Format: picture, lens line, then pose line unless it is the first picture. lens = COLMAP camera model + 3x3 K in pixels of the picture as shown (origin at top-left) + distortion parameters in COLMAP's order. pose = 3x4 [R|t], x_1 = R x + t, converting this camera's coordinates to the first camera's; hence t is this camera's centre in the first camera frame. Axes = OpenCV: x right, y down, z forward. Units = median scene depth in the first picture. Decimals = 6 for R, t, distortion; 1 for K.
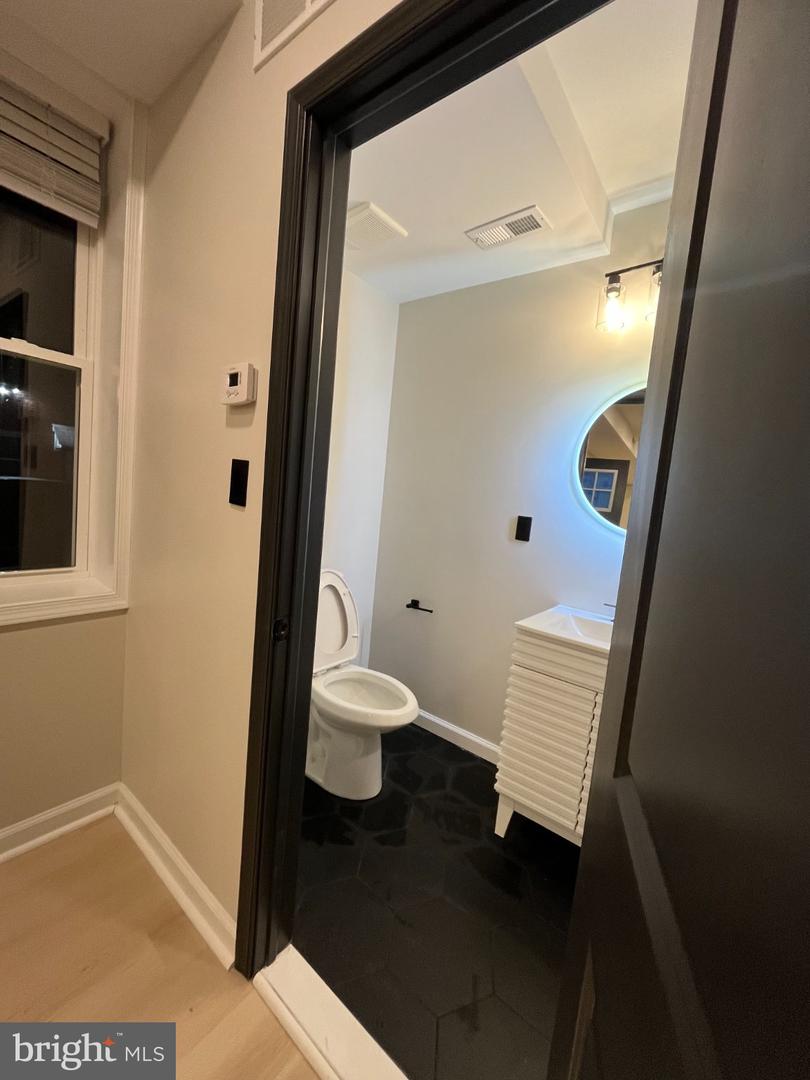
lens RADIAL K [[435.5, 0, 403.0], [0, 435.5, 536.1], [0, 0, 1]] dist [-0.004585, -0.000268]
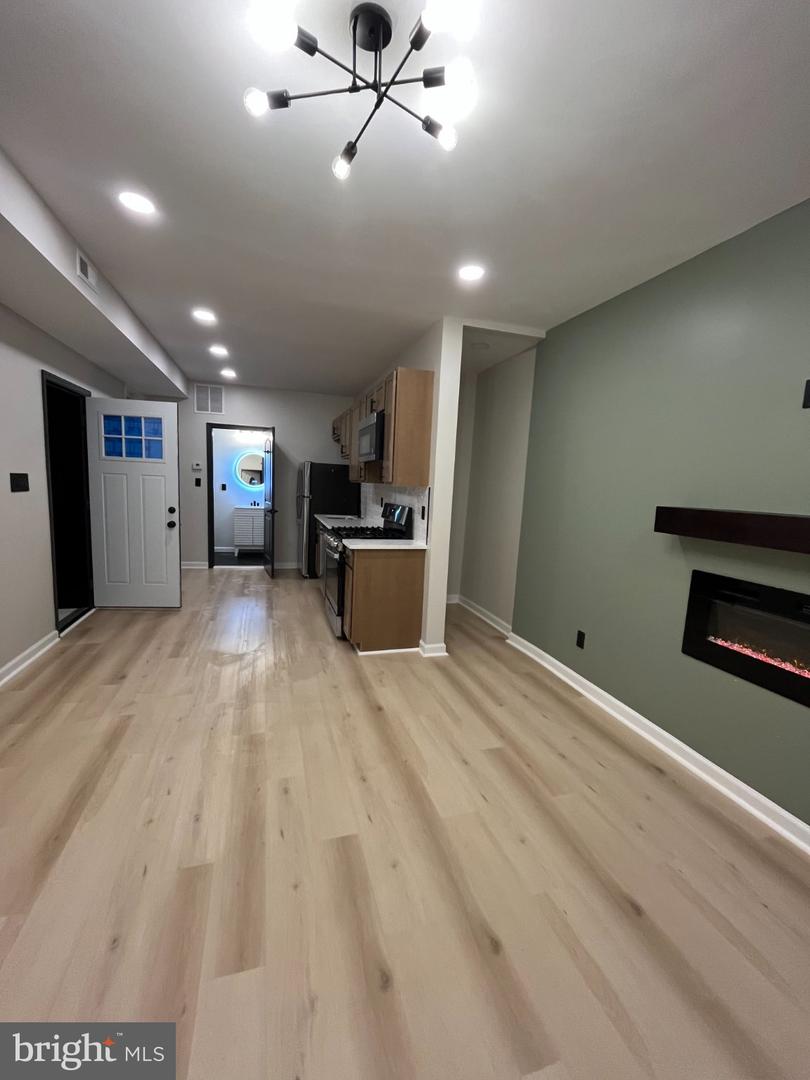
lens RADIAL K [[435.5, 0, 403.0], [0, 435.5, 536.1], [0, 0, 1]] dist [-0.004585, -0.000268]
pose [[0.572408, -0.168435, 0.802483, -2.496245], [0.086074, 0.985610, 0.145476, -0.017758], [-0.815439, -0.014199, 0.578669, -3.176536]]
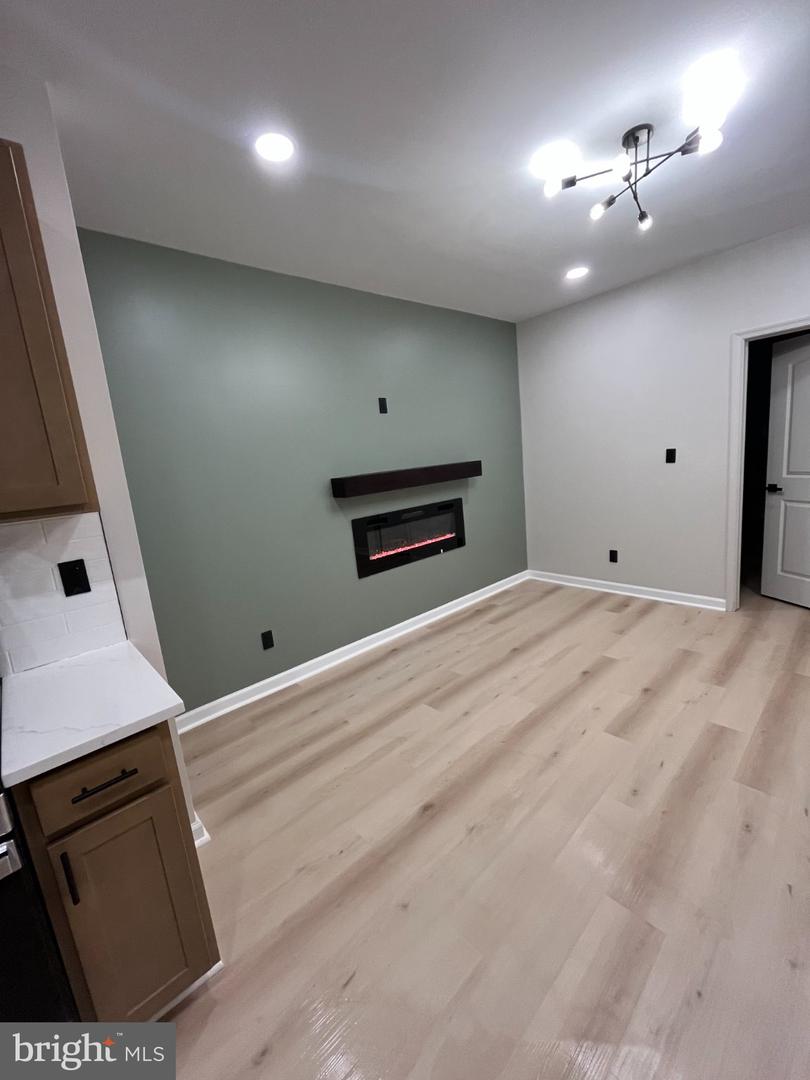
lens RADIAL K [[435.5, 0, 403.0], [0, 435.5, 536.1], [0, 0, 1]] dist [-0.004585, -0.000268]
pose [[-0.986001, -0.027512, 0.164453, -1.360506], [0.020781, 0.958327, 0.284915, -0.122491], [-0.165438, 0.284344, -0.944340, -1.174119]]
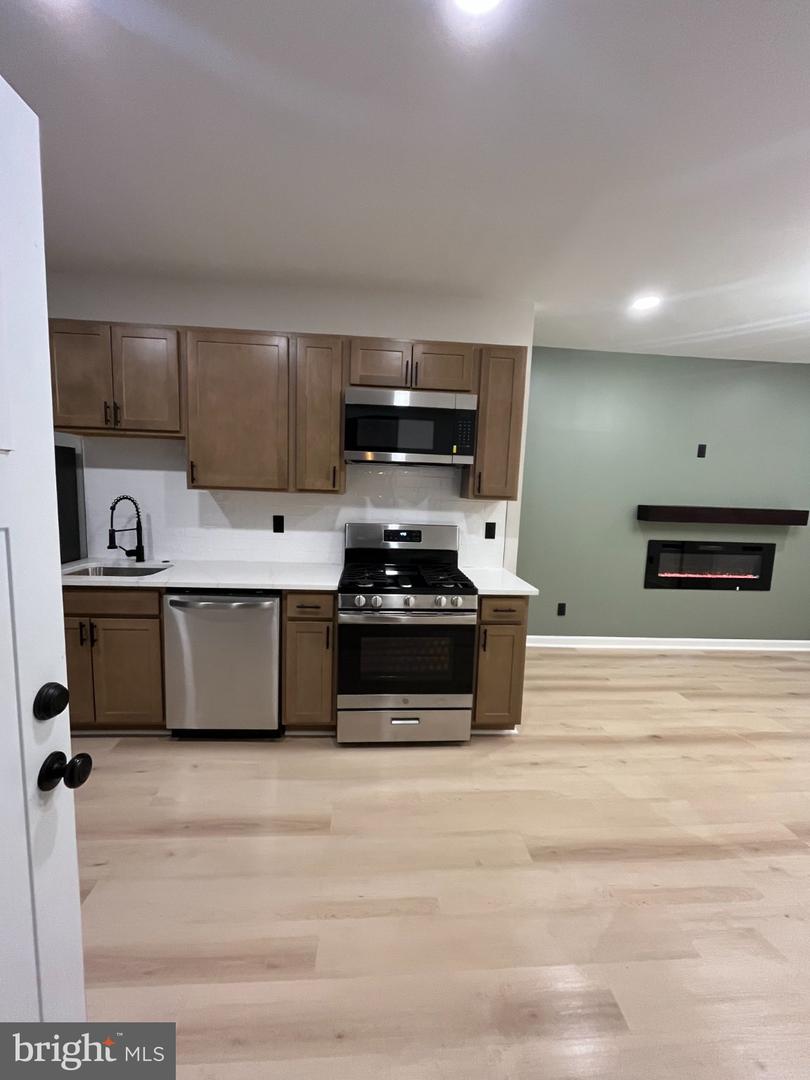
lens RADIAL K [[435.5, 0, 403.0], [0, 435.5, 536.1], [0, 0, 1]] dist [-0.004585, -0.000268]
pose [[-0.663189, -0.203289, 0.720315, -1.659856], [-0.025831, 0.968050, 0.249423, -0.235988], [-0.748006, 0.146808, -0.647251, -0.366471]]
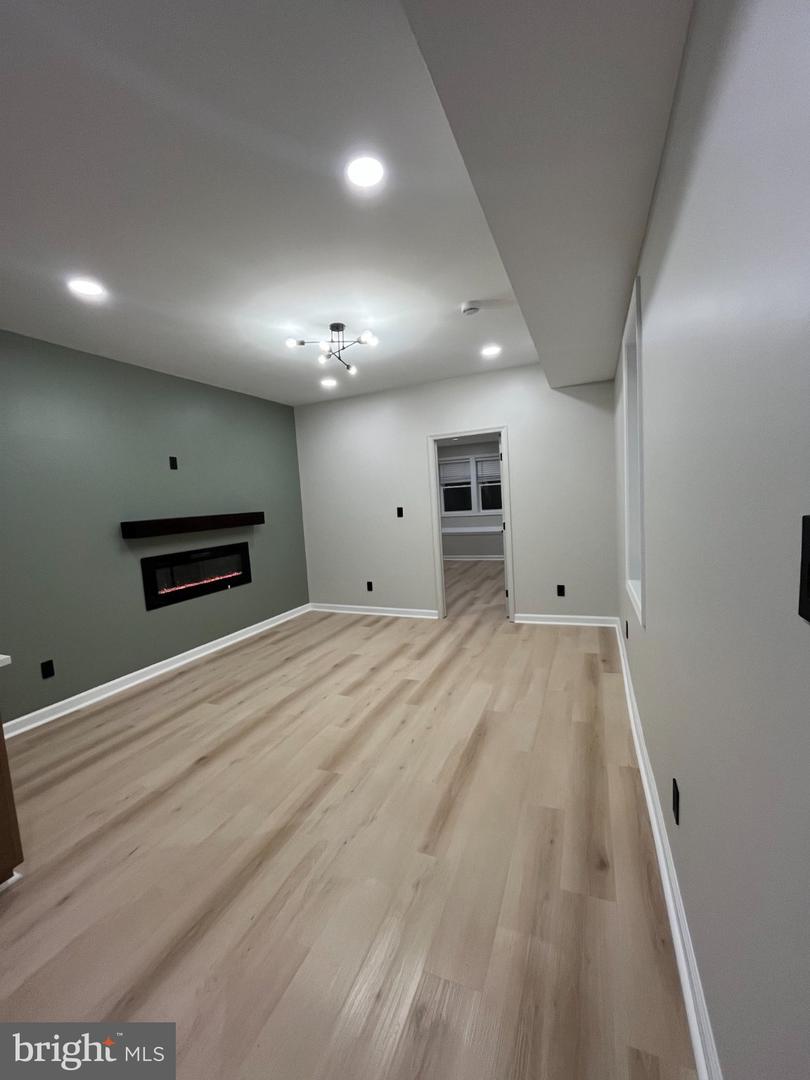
lens RADIAL K [[435.5, 0, 403.0], [0, 435.5, 536.1], [0, 0, 1]] dist [-0.004585, -0.000268]
pose [[-0.966315, -0.013651, -0.256999, -1.545791], [-0.054959, 0.986503, 0.154243, -0.175211], [0.251425, 0.163172, -0.954023, -0.513484]]
